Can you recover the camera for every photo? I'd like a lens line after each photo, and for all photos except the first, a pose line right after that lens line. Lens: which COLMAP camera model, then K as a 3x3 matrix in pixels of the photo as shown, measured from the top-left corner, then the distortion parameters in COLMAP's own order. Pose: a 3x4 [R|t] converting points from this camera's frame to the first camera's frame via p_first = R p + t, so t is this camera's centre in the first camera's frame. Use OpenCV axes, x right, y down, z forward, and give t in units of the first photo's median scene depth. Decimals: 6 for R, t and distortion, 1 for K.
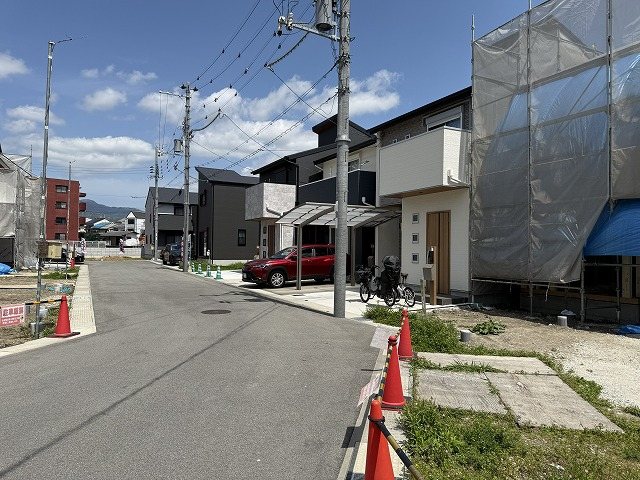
lens RADIAL K [[449.7, 0, 320.0], [0, 449.7, 240.0], [0, 0, 1]] dist [0.108827, -0.150925]
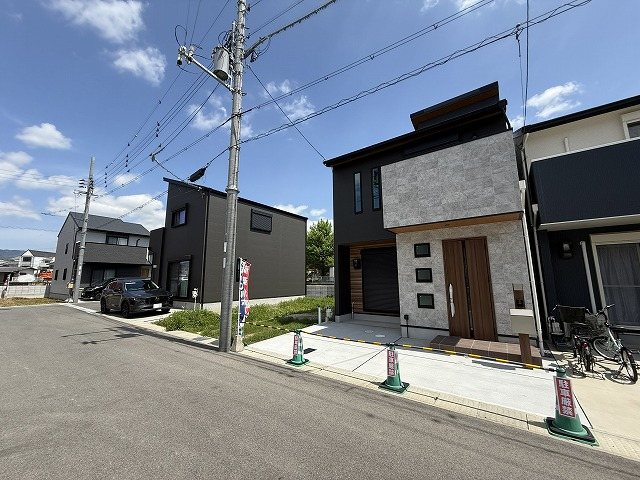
lens RADIAL K [[256.1, 0, 319.3], [0, 256.1, 239.2], [0, 0, 1]] dist [0.000555, 0.000167]
pose [[0.895647, 0.053692, 0.441512, -0.598004], [0.007365, 0.990760, -0.135426, 0.005347], [-0.444704, 0.124545, 0.886976, 1.358714]]
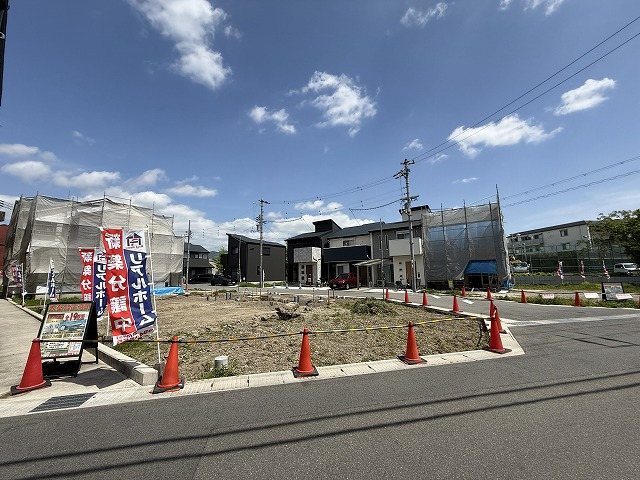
lens RADIAL K [[253.1, 0, 320.0], [0, 253.1, 240.0], [0, 0, 1]] dist [-0.002653, -0.000172]
pose [[0.893958, 0.036759, 0.446641, -1.054980], [0.016106, 0.993351, -0.113989, -0.018401], [-0.447861, 0.109095, 0.887422, -0.312950]]
